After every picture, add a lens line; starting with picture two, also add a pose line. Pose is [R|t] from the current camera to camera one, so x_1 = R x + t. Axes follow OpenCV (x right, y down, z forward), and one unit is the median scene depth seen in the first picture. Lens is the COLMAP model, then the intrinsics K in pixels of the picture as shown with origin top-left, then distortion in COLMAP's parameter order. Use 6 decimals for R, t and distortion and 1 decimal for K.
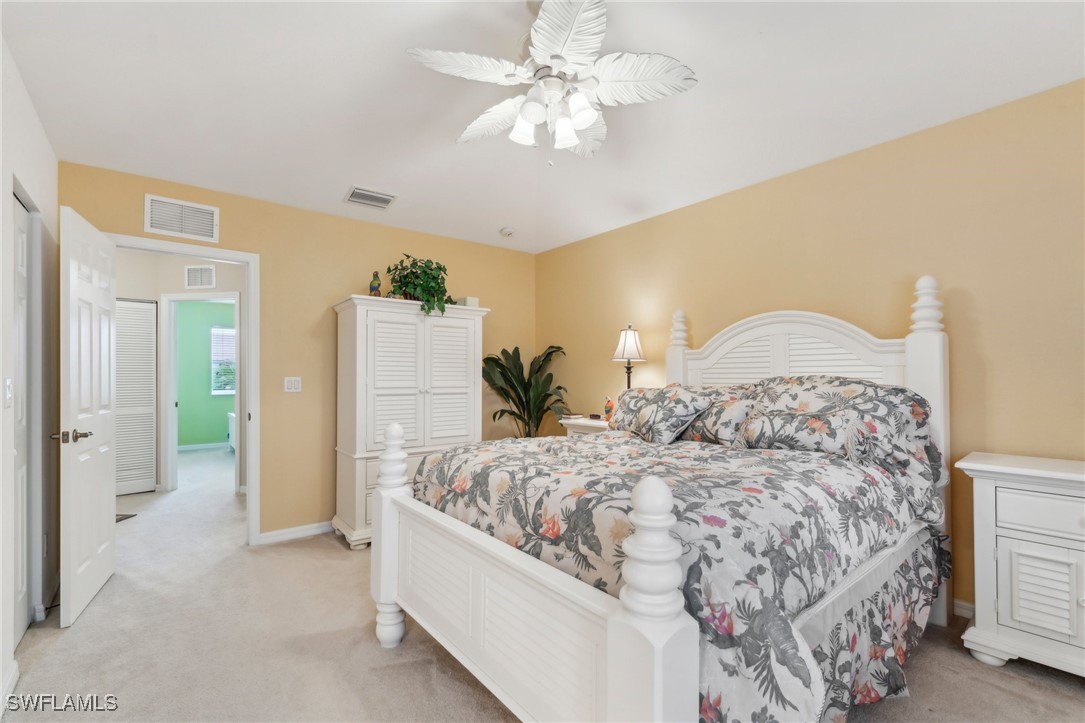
lens RADIAL K [[460.8, 0, 543.3], [0, 460.8, 372.3], [0, 0, 1]] dist [-0.015208, -0.000117]
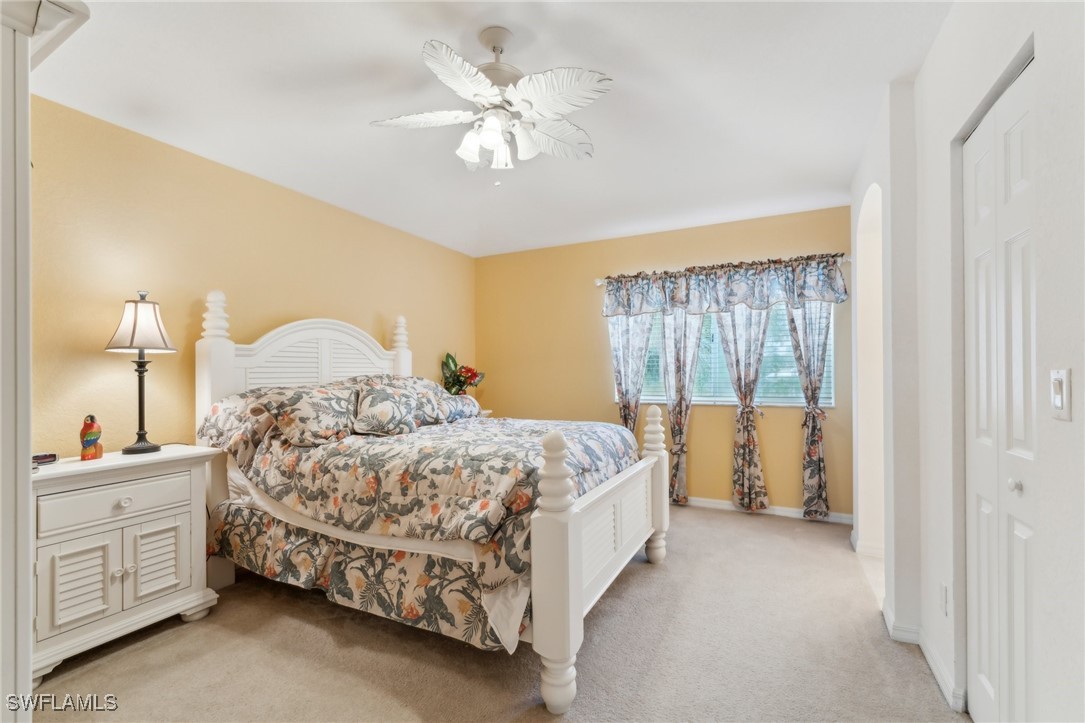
lens RADIAL K [[460.8, 0, 543.3], [0, 460.8, 372.3], [0, 0, 1]] dist [-0.015208, -0.000117]
pose [[-0.395848, 0.014725, 0.918198, -0.588357], [0.009414, 0.999884, -0.011977, 0.014689], [-0.918268, 0.003903, -0.395941, 0.749699]]
